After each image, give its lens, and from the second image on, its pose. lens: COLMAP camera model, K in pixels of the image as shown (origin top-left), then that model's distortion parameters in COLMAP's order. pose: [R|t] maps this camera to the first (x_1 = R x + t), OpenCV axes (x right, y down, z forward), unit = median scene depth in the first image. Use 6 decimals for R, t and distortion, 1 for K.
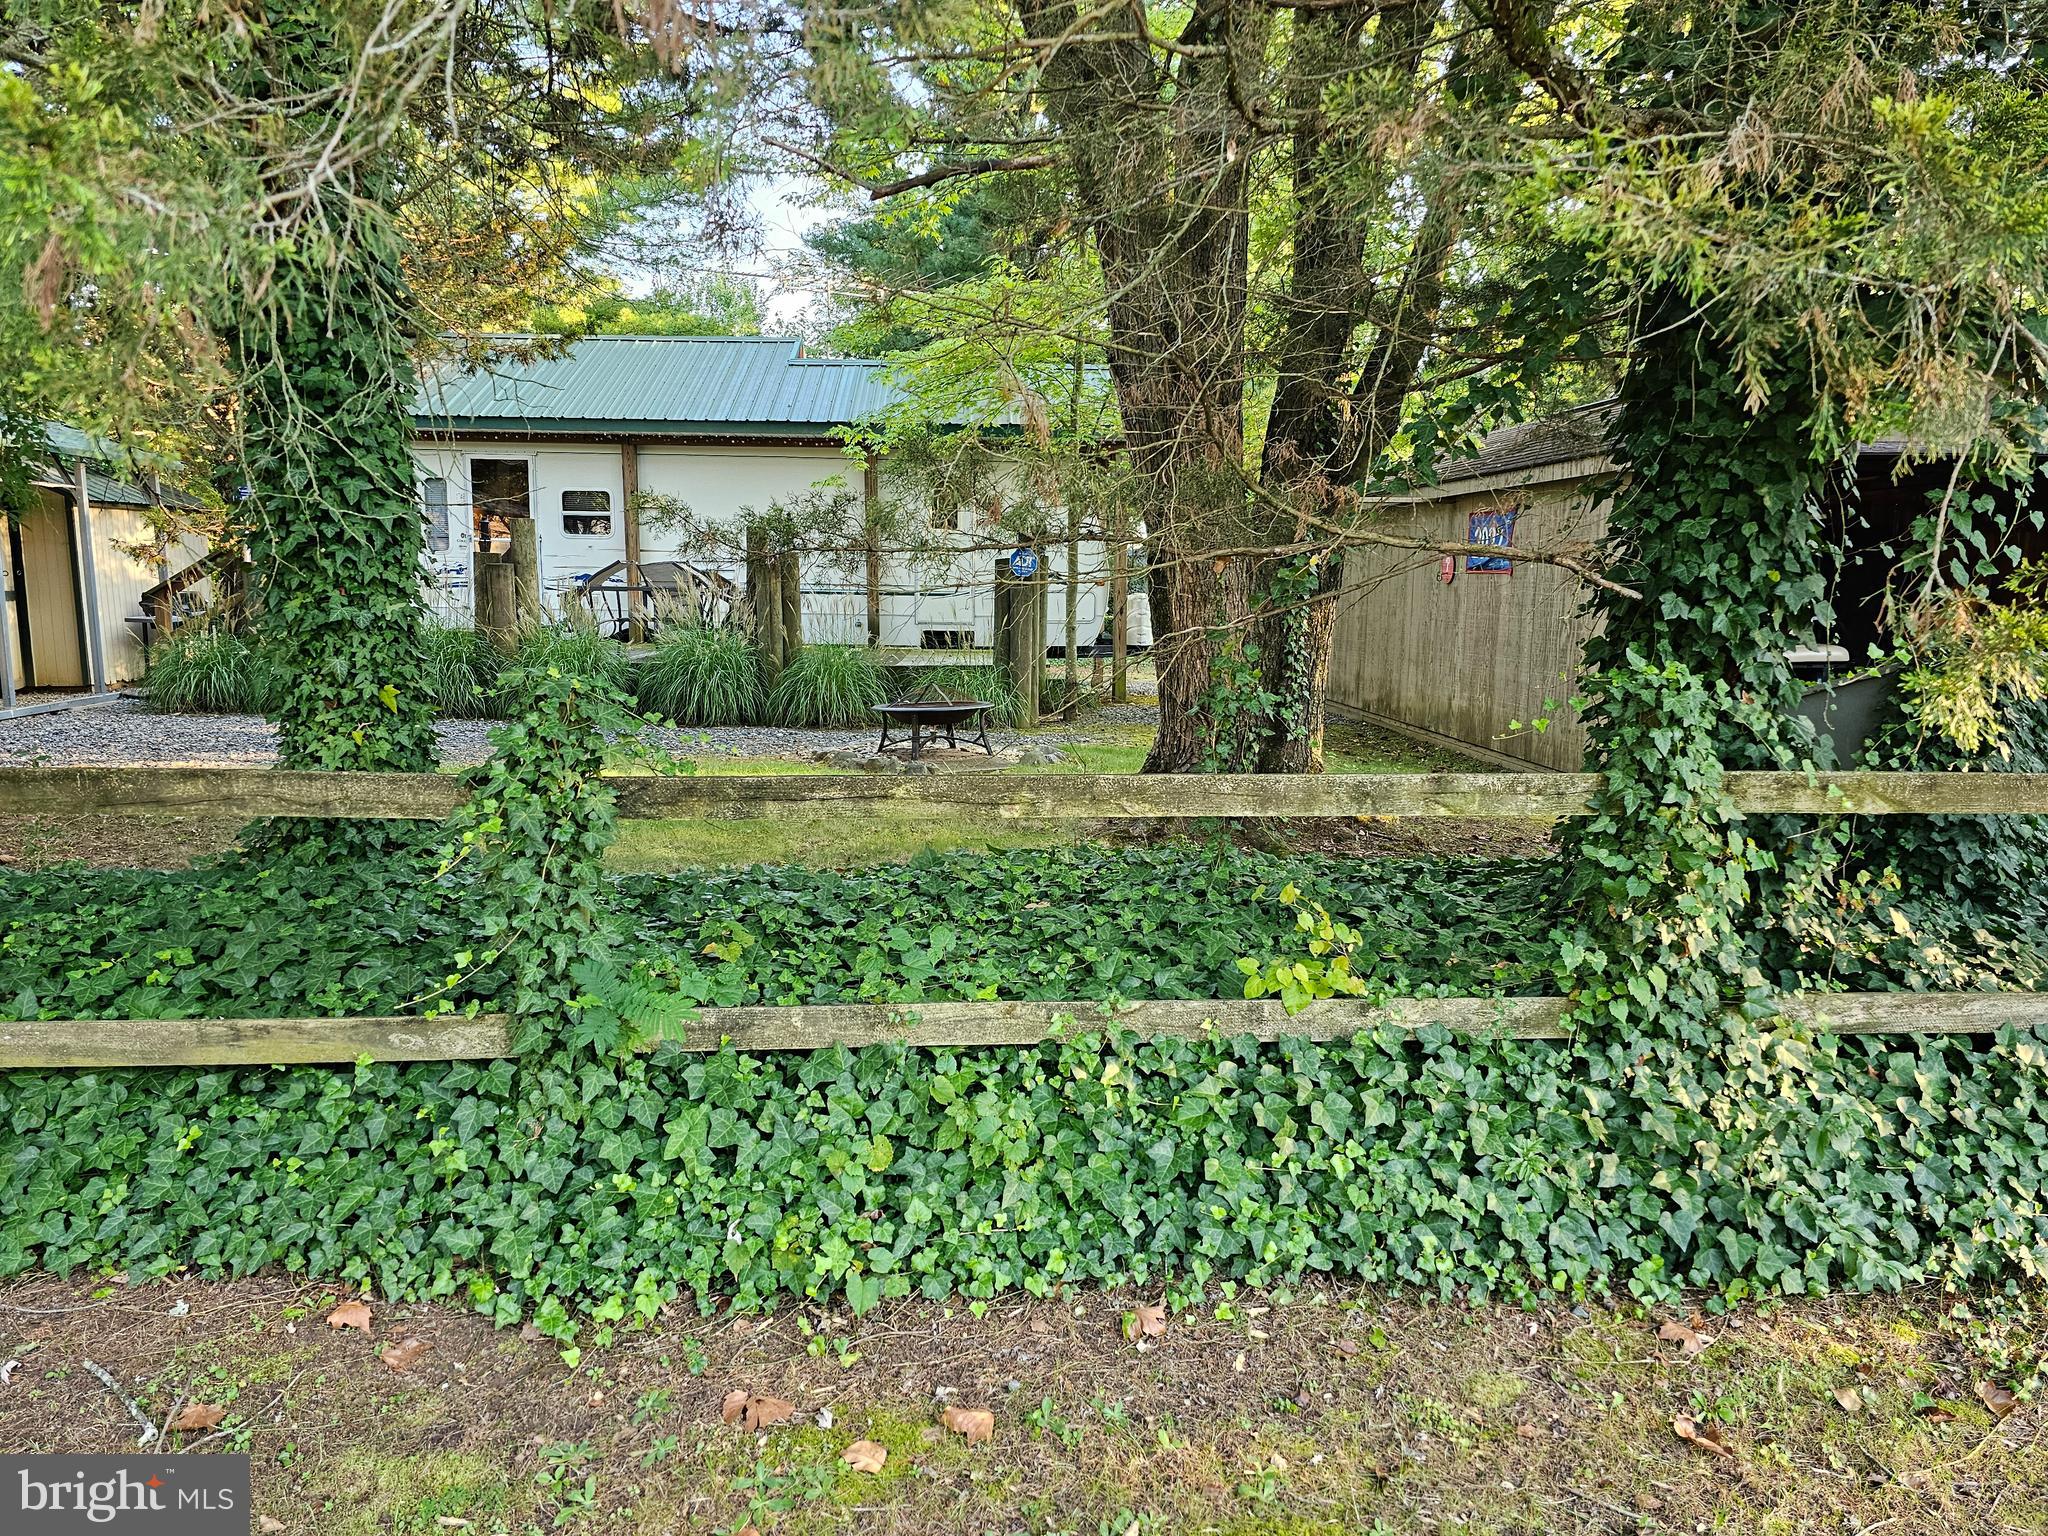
lens RADIAL K [[1376.3, 0, 991.5], [0, 1376.3, 795.1], [0, 0, 1]] dist [0.012466, -0.000870]
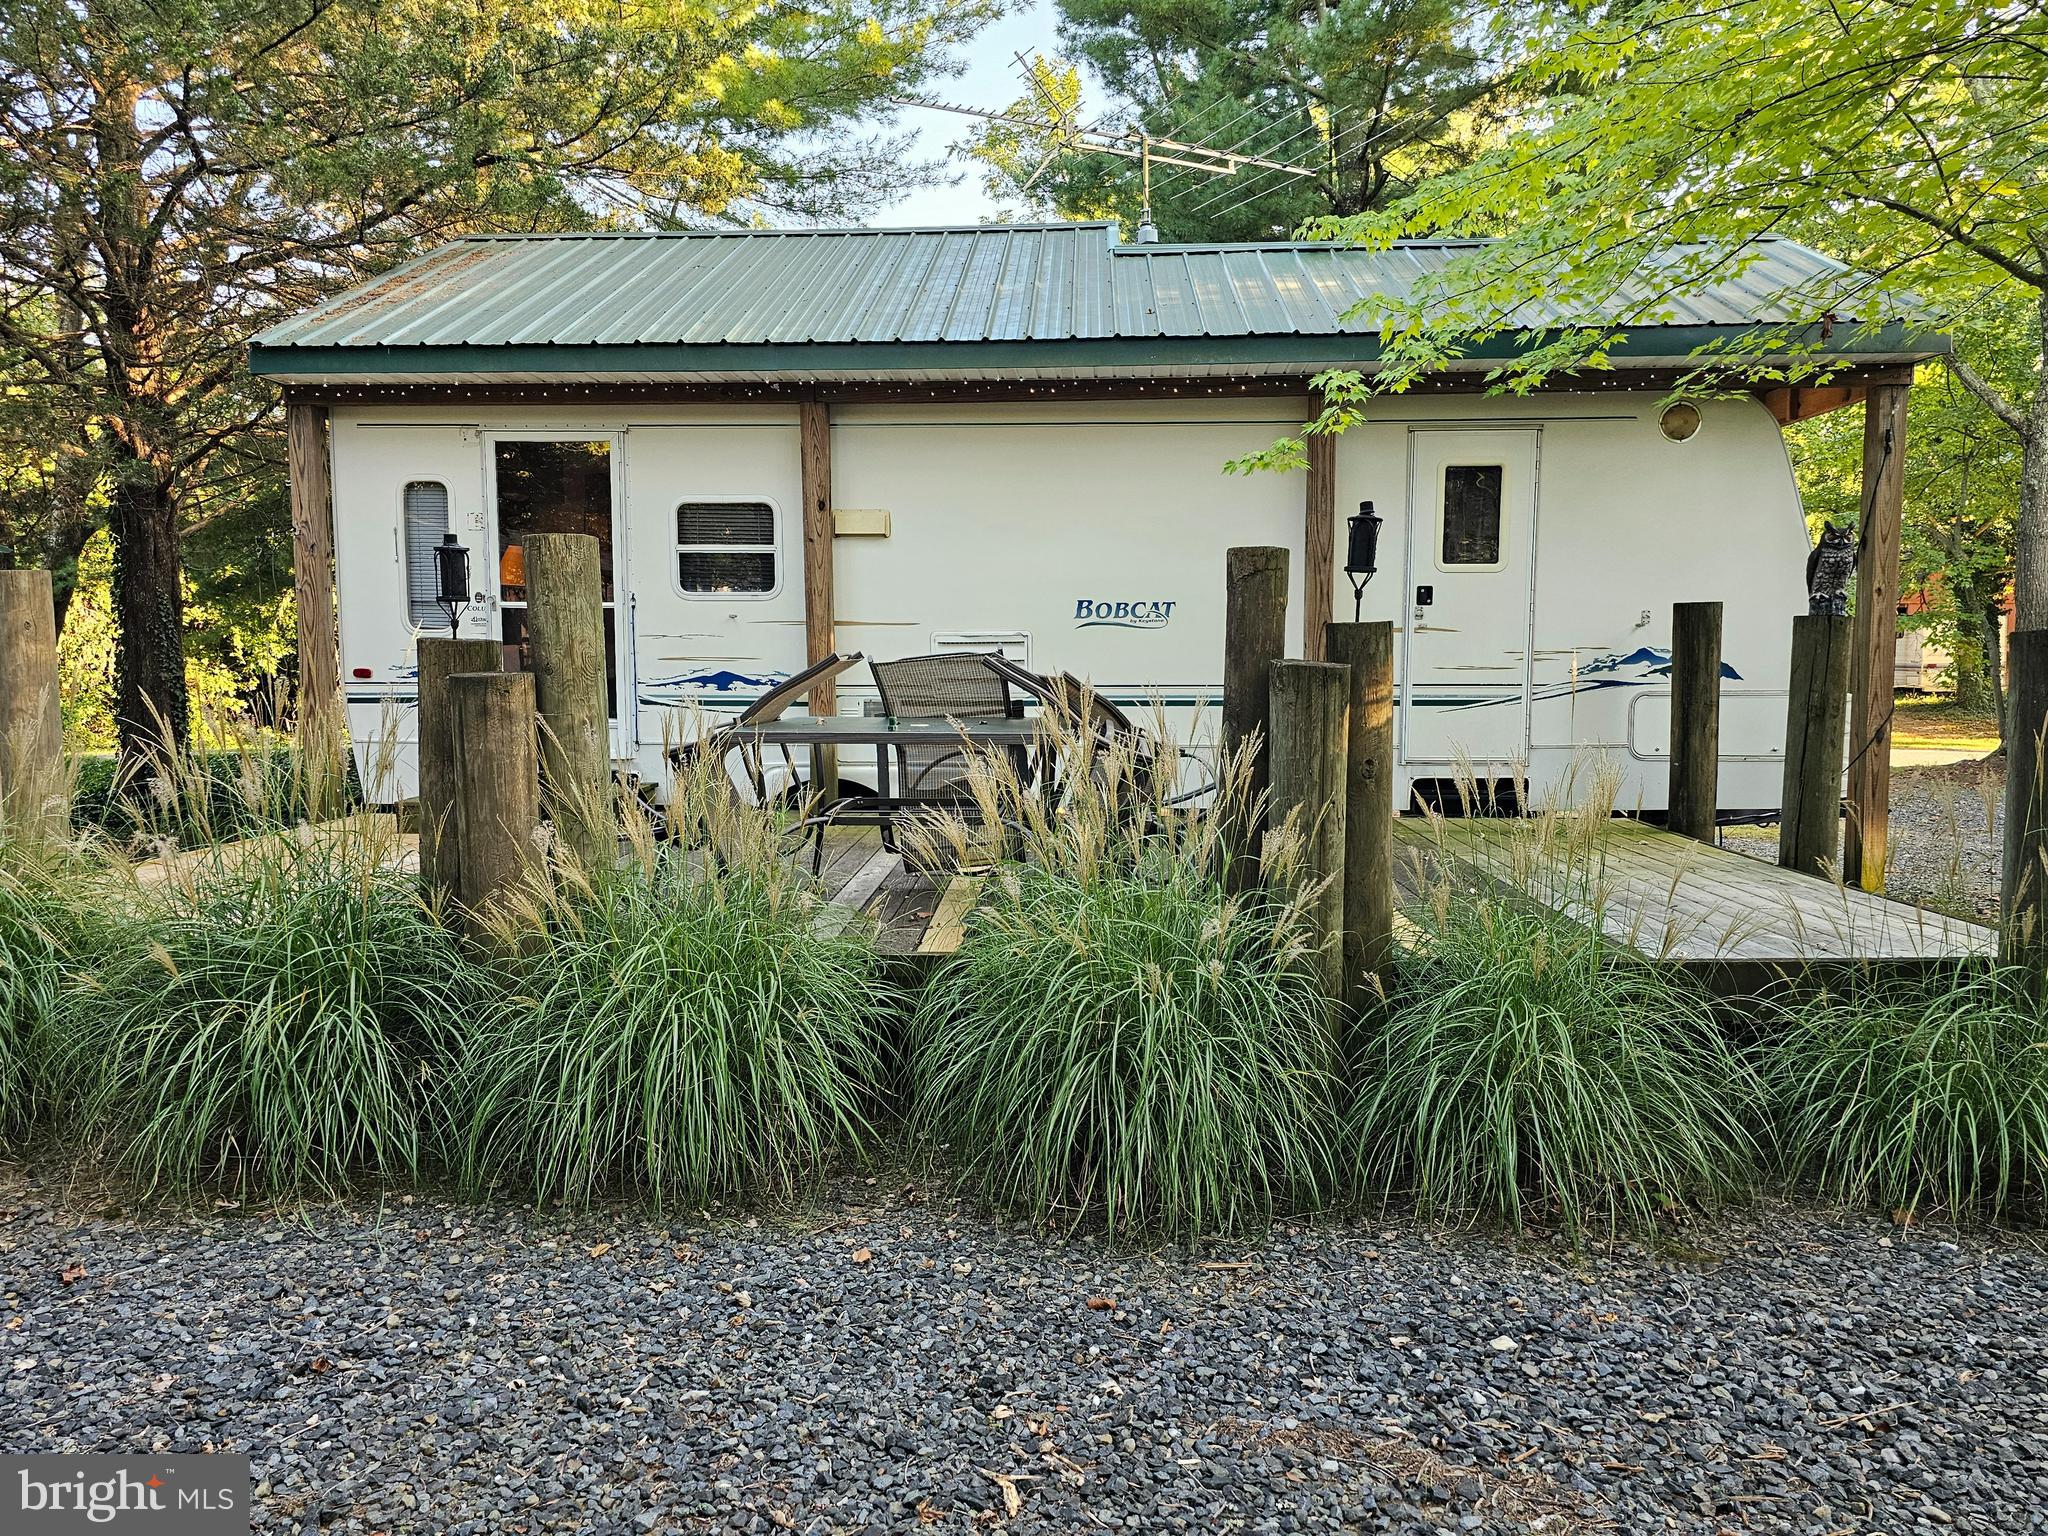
lens RADIAL K [[1322.4, 0, 1019.4], [0, 1322.4, 797.5], [0, 0, 1]] dist [0.062551, -0.053223]
pose [[0.998643, -0.009787, -0.051143, -1.026524], [0.007865, 0.999260, -0.037649, -0.600625], [0.051473, 0.037195, 0.997981, 3.306903]]
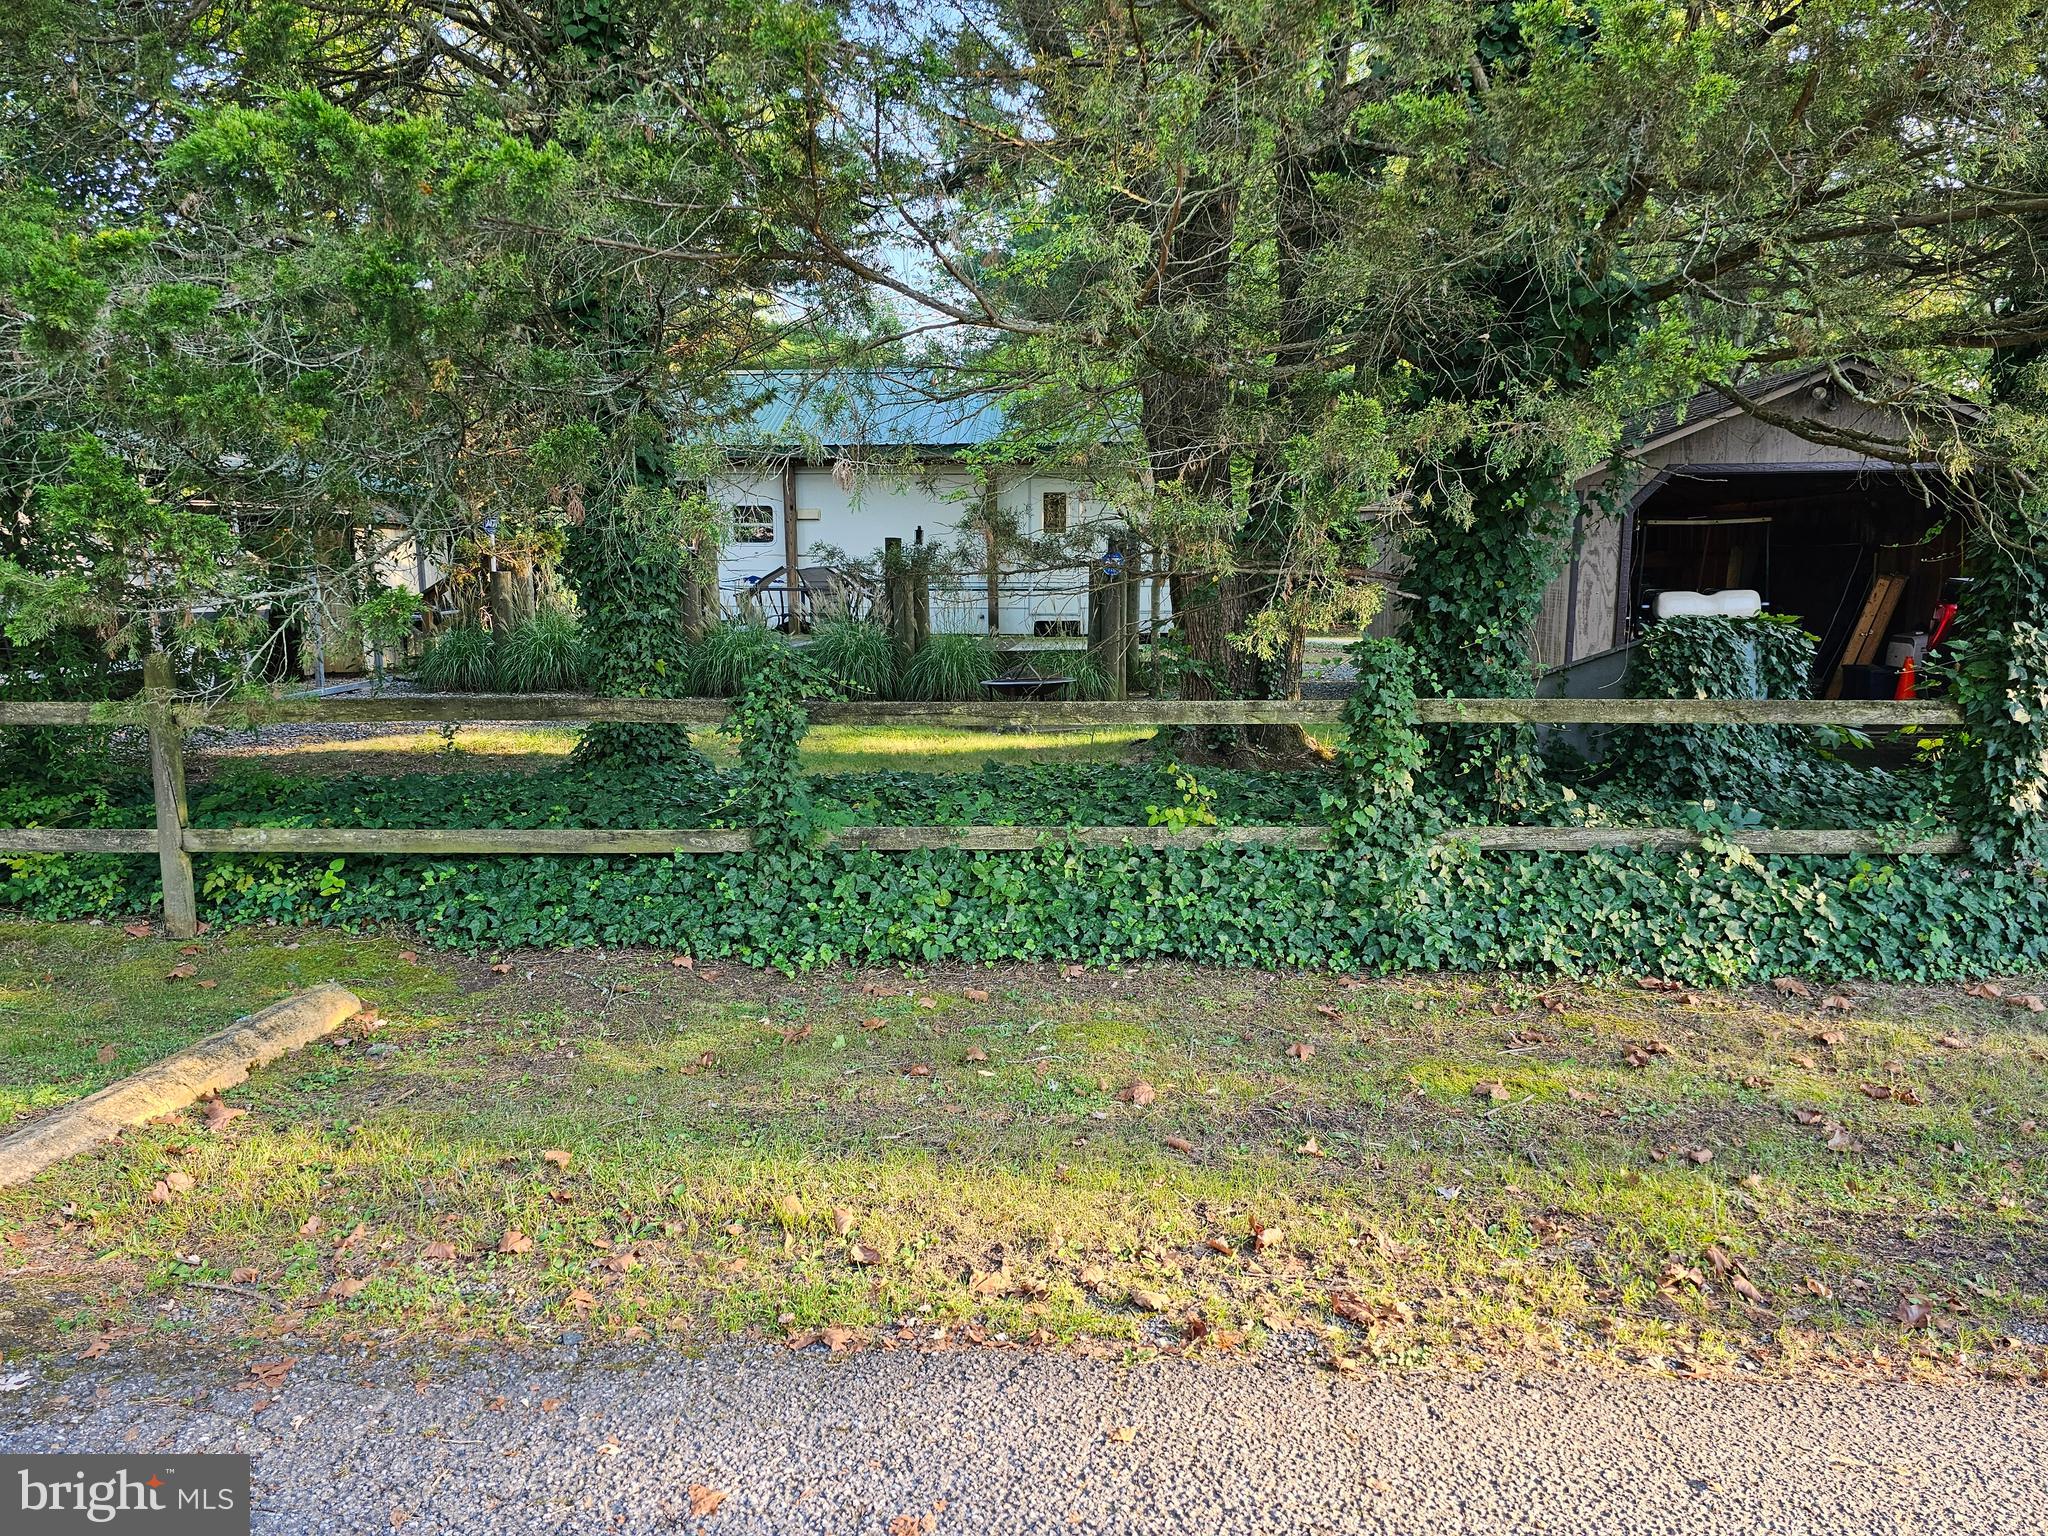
lens RADIAL K [[1322.4, 0, 1019.4], [0, 1322.4, 797.5], [0, 0, 1]] dist [0.062551, -0.053223]
pose [[0.996837, 0.001388, -0.079464, 0.164751], [-0.000275, 0.999902, 0.014010, 0.092079], [0.079475, -0.013944, 0.996739, -0.799811]]
